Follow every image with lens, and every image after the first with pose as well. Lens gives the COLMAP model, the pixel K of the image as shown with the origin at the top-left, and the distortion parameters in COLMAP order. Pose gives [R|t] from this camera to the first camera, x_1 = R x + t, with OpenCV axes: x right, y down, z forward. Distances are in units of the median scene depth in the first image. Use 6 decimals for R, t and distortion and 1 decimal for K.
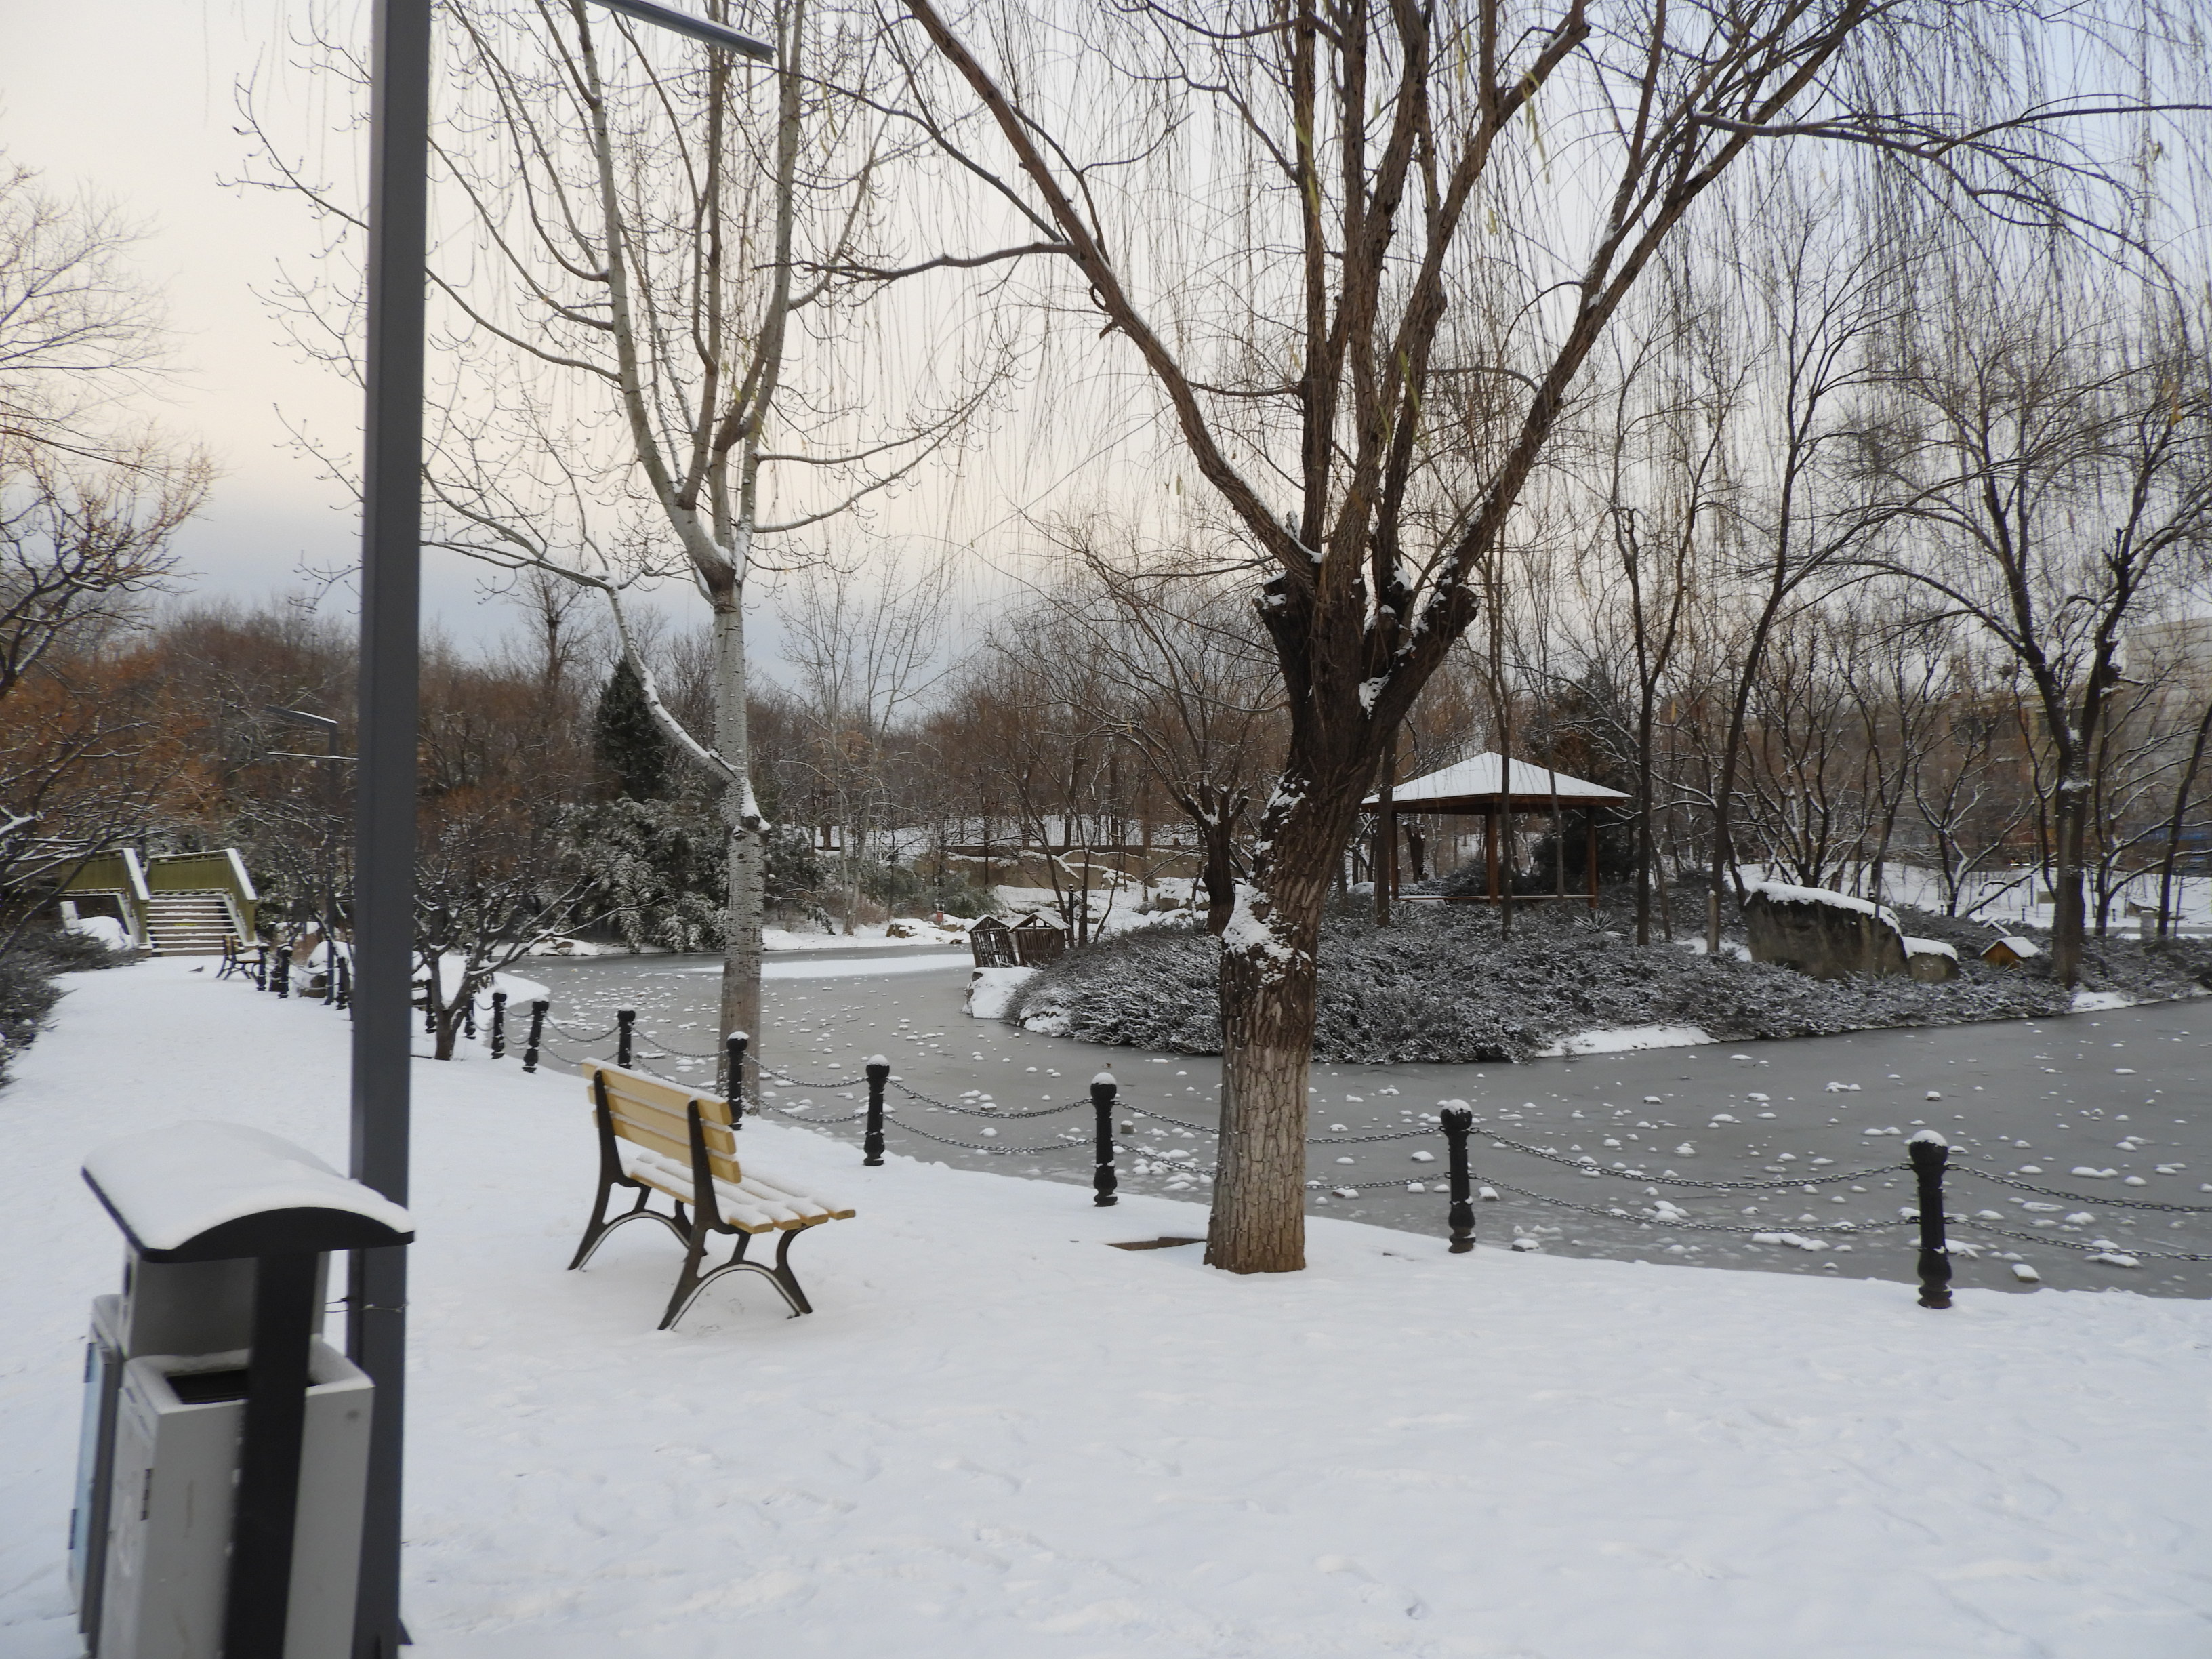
lens RADIAL K [[1555.2, 0, 1110.0], [0, 1555.2, 835.3], [0, 0, 1]] dist [0.000463, -0.000803]
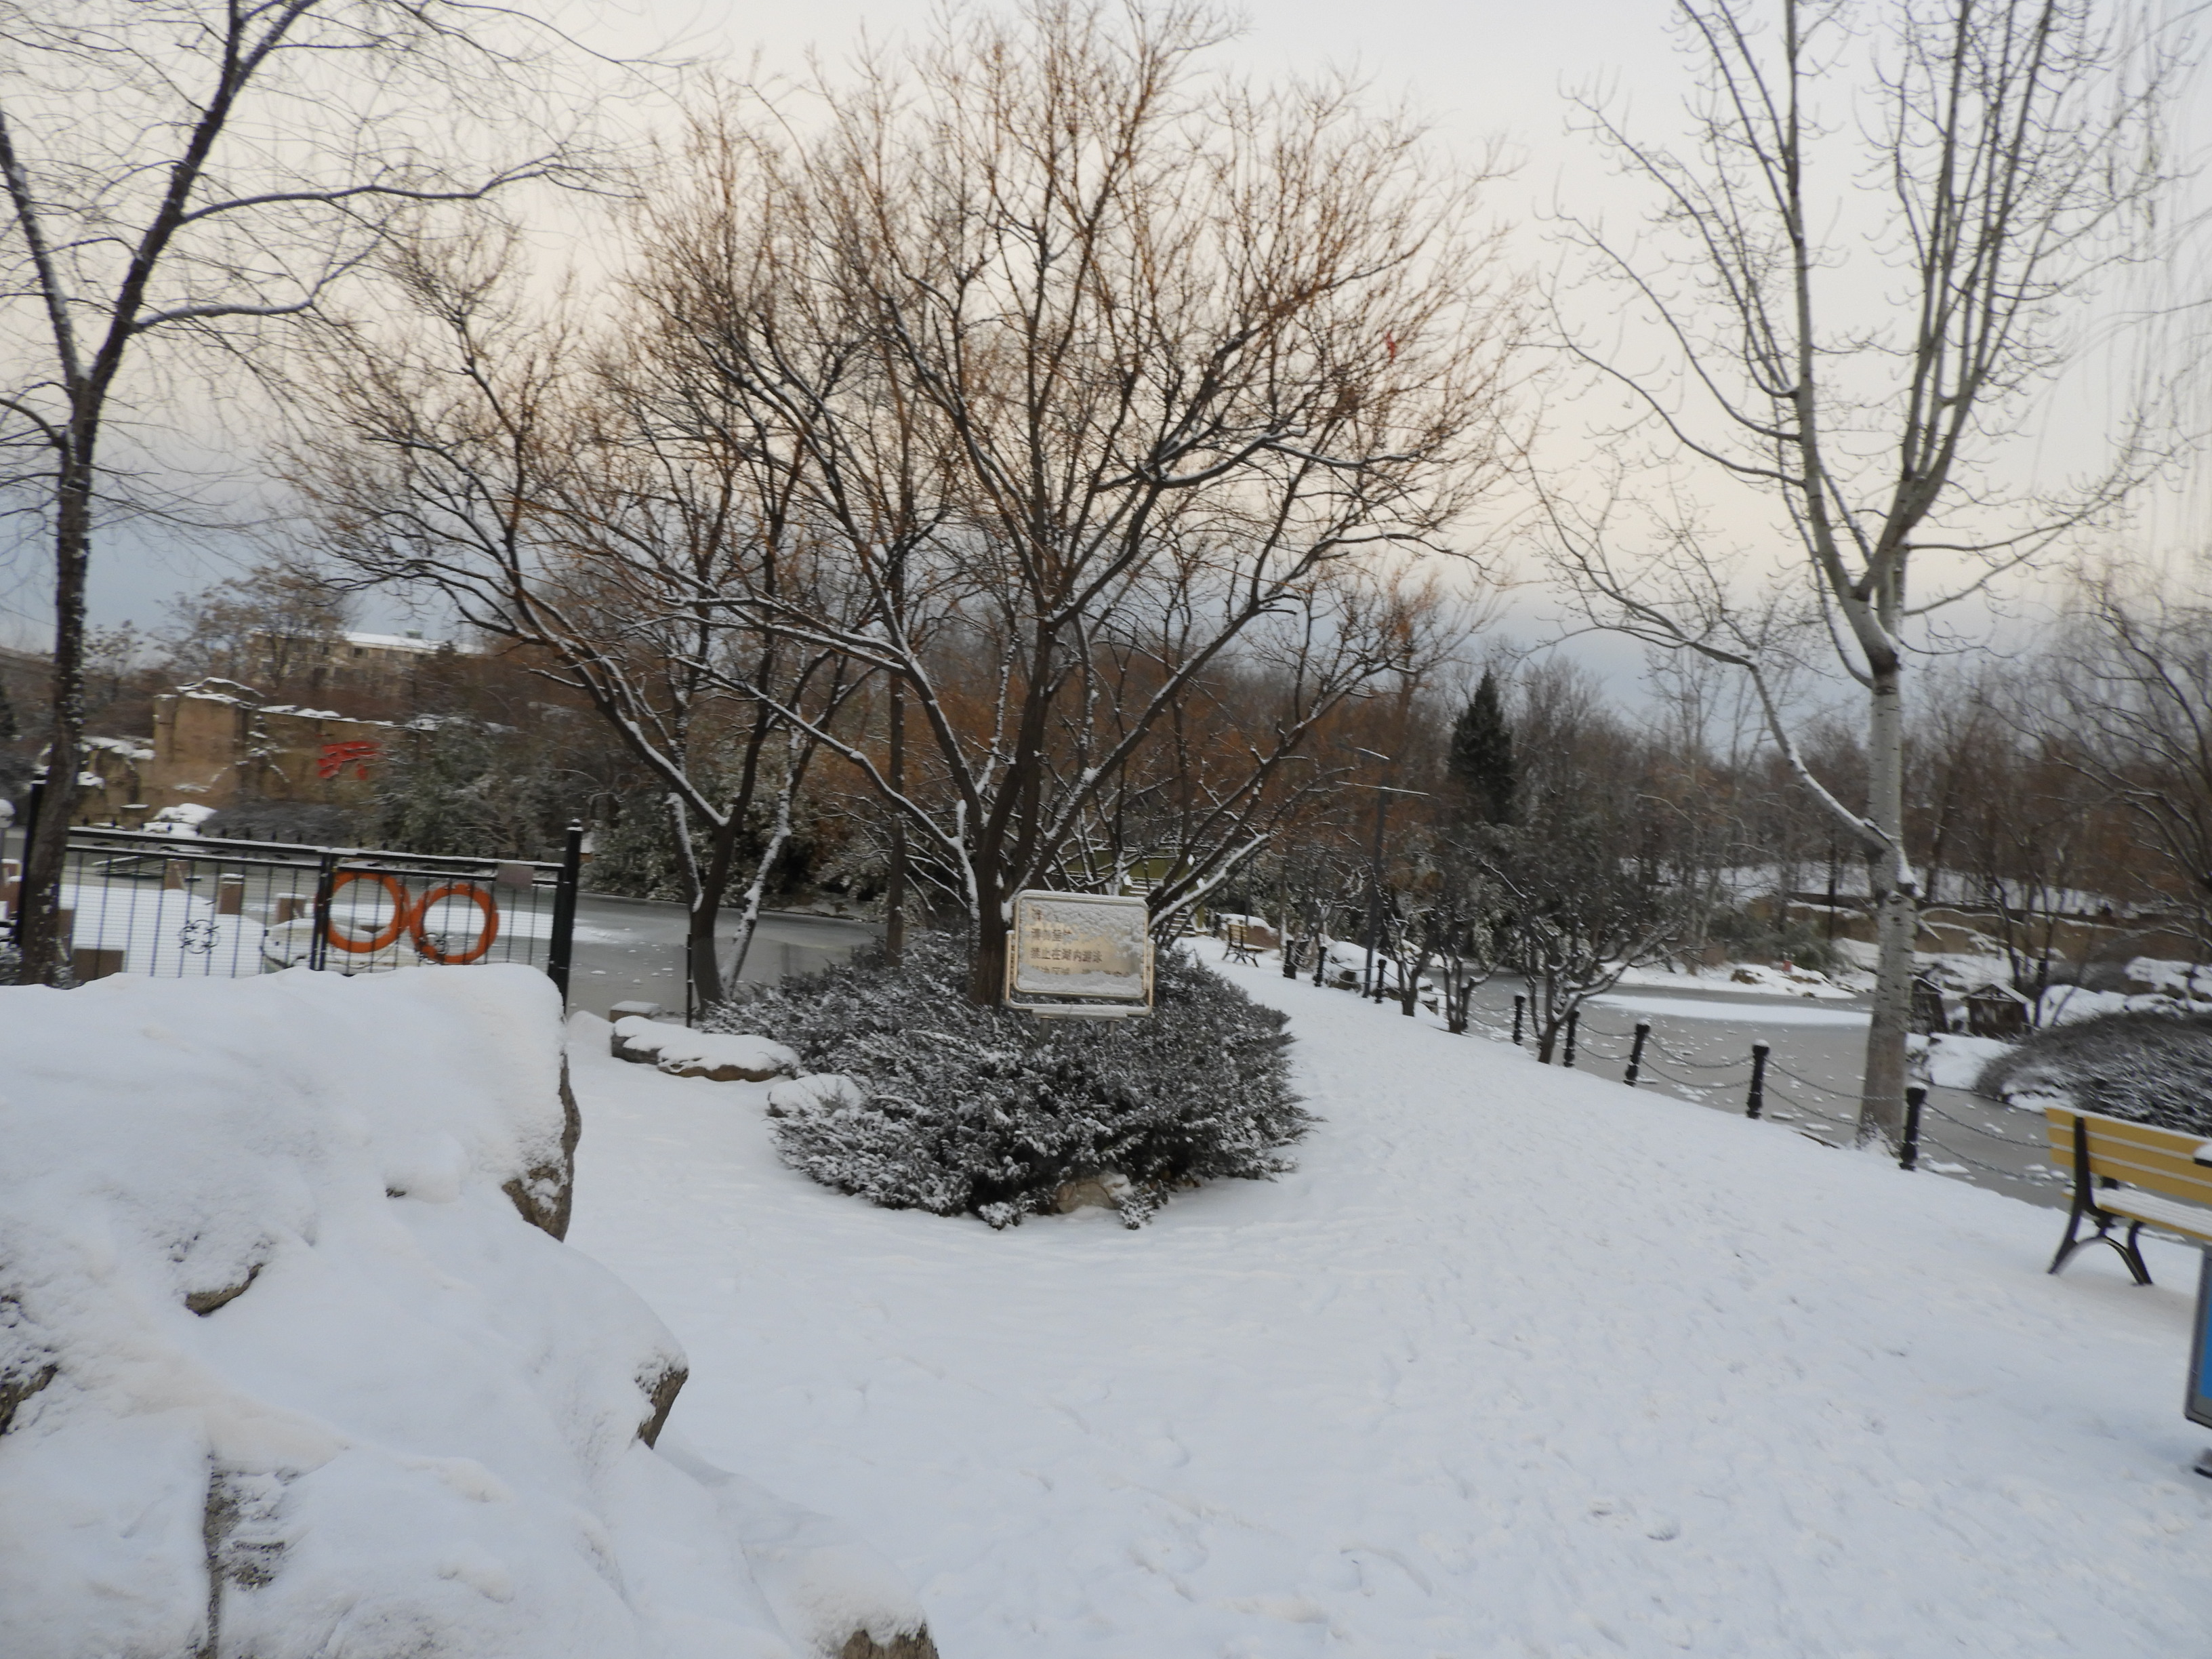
lens RADIAL K [[1555.2, 0, 1110.0], [0, 1555.2, 835.3], [0, 0, 1]] dist [0.000463, -0.000803]
pose [[0.882939, 0.070260, -0.464201, -0.051736], [-0.076184, 0.997076, 0.006007, -0.002267], [0.463265, 0.030061, 0.885710, -0.051700]]
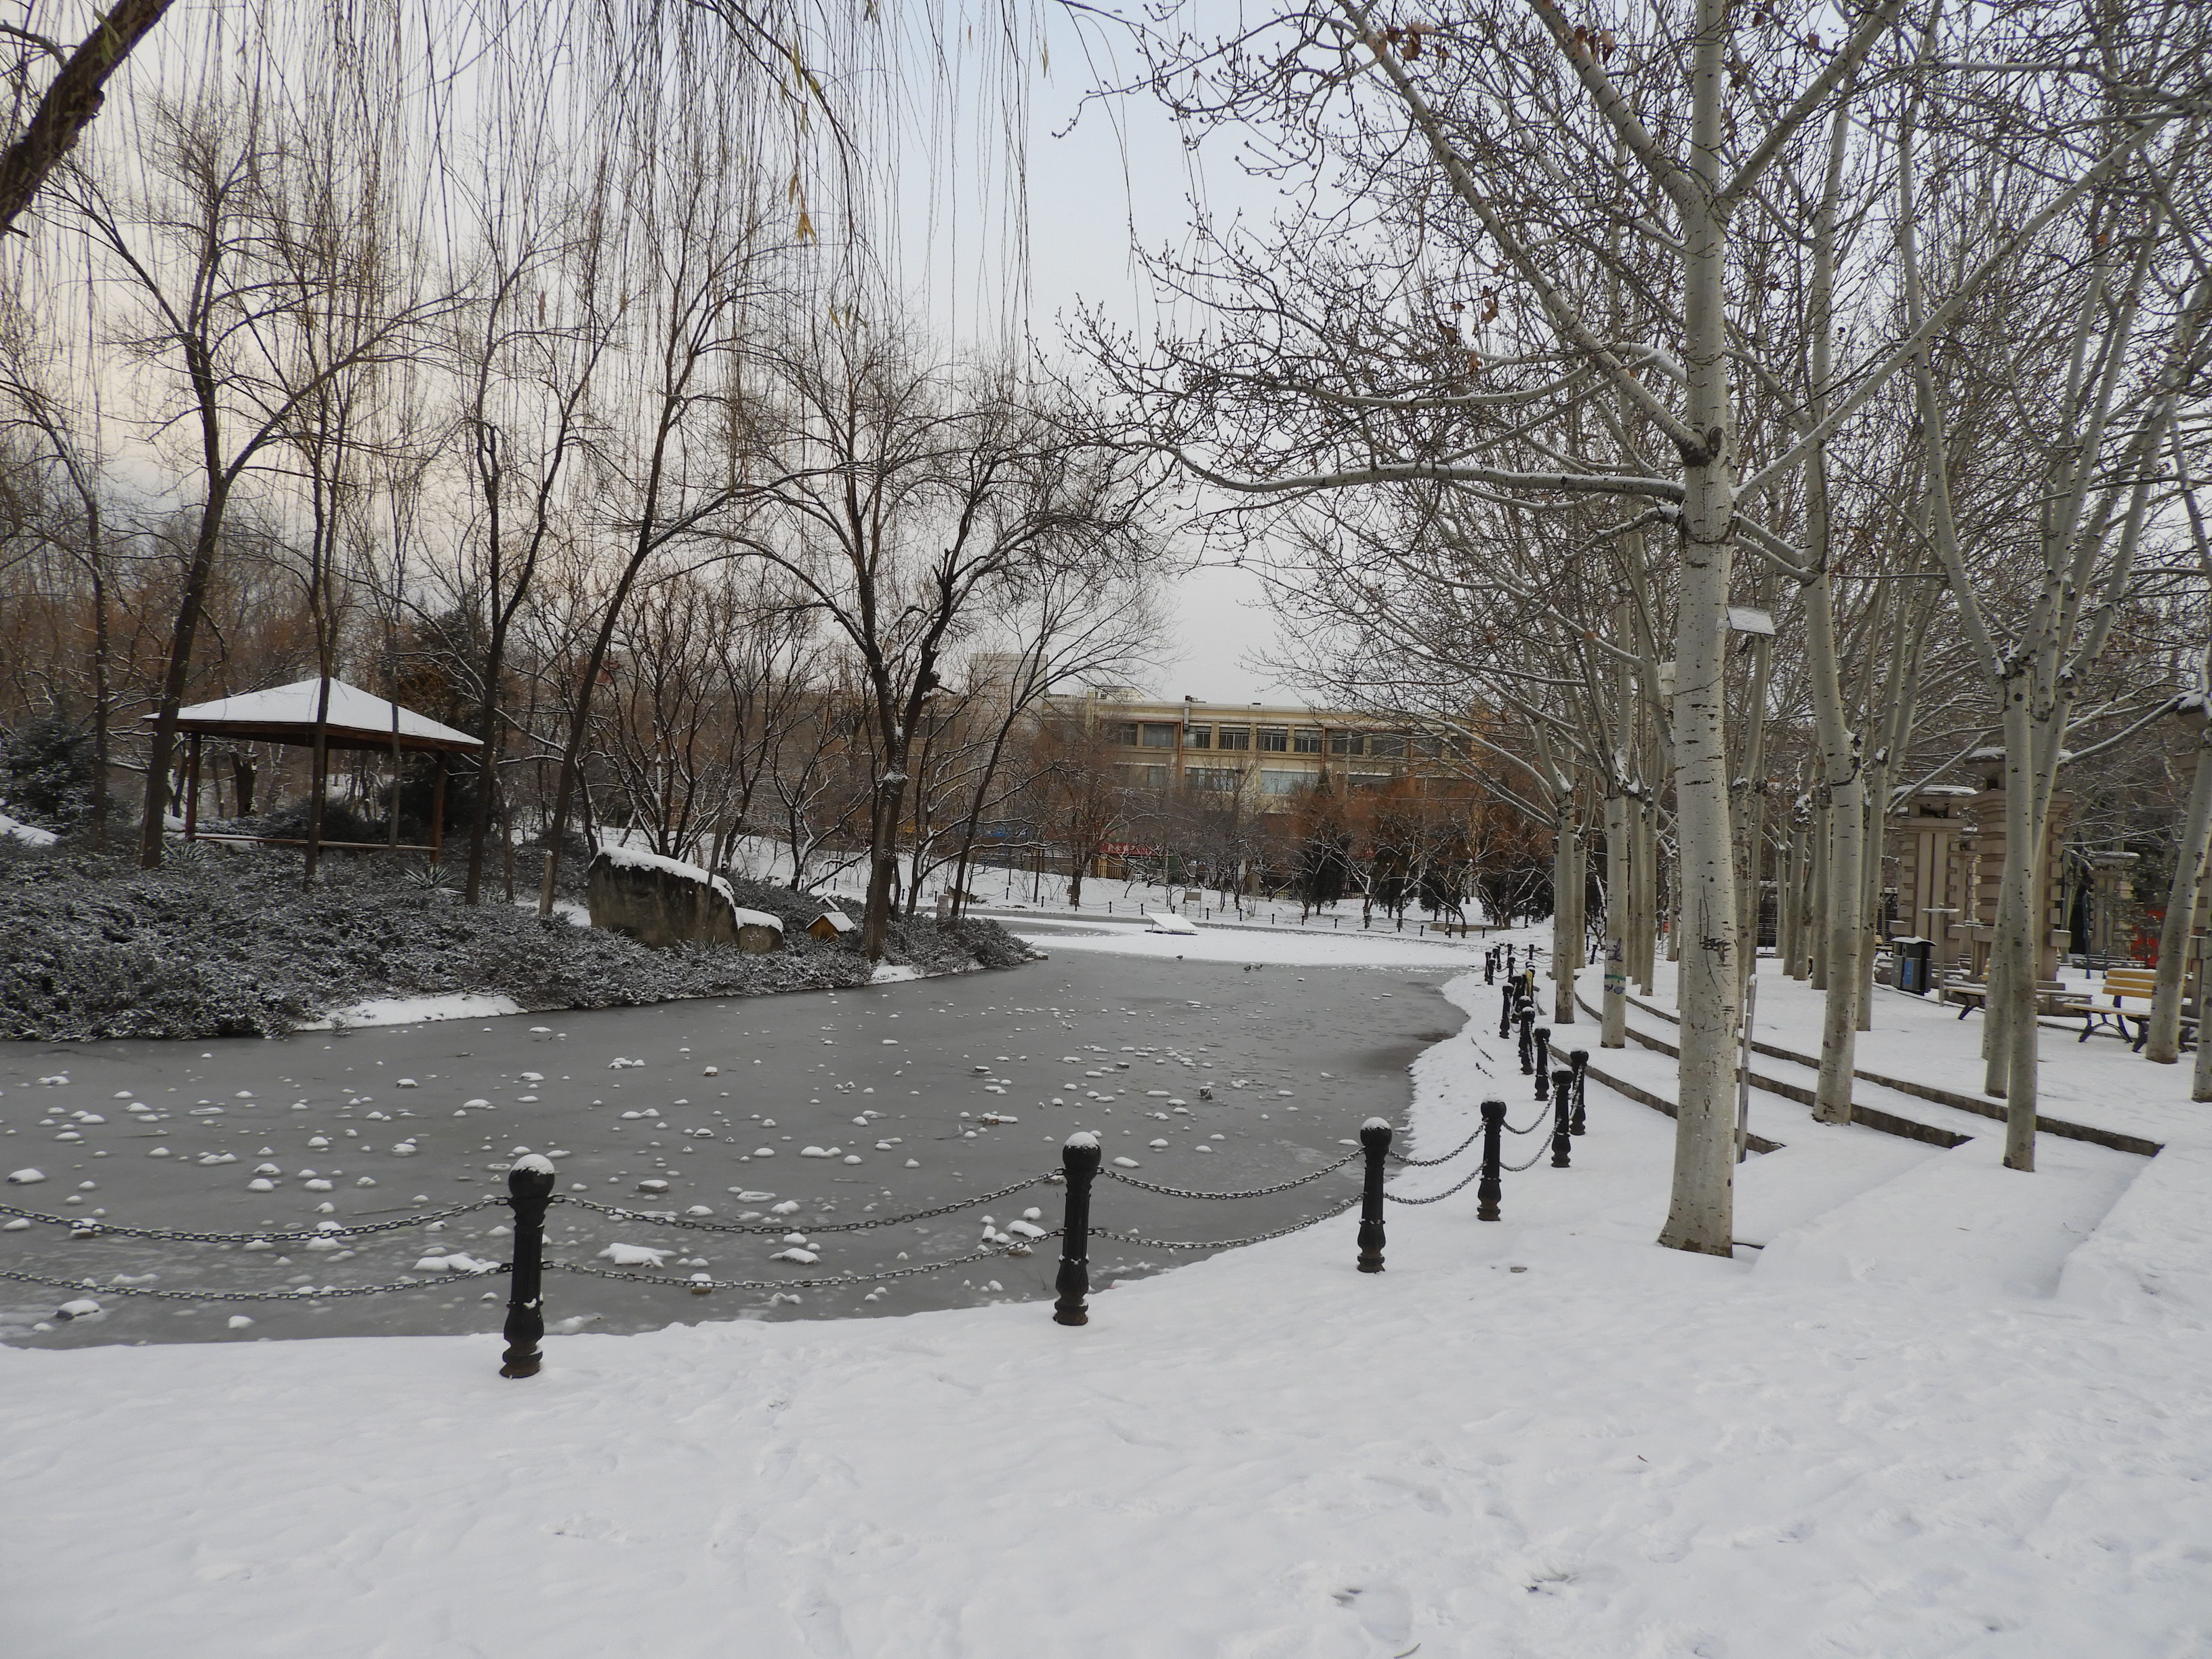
lens RADIAL K [[1555.2, 0, 1110.0], [0, 1555.2, 835.3], [0, 0, 1]] dist [0.000463, -0.000803]
pose [[0.778537, 0.072093, 0.623444, 0.065350], [-0.088440, 0.996070, -0.004742, 0.000754], [-0.621336, -0.051445, 0.781854, 0.052218]]
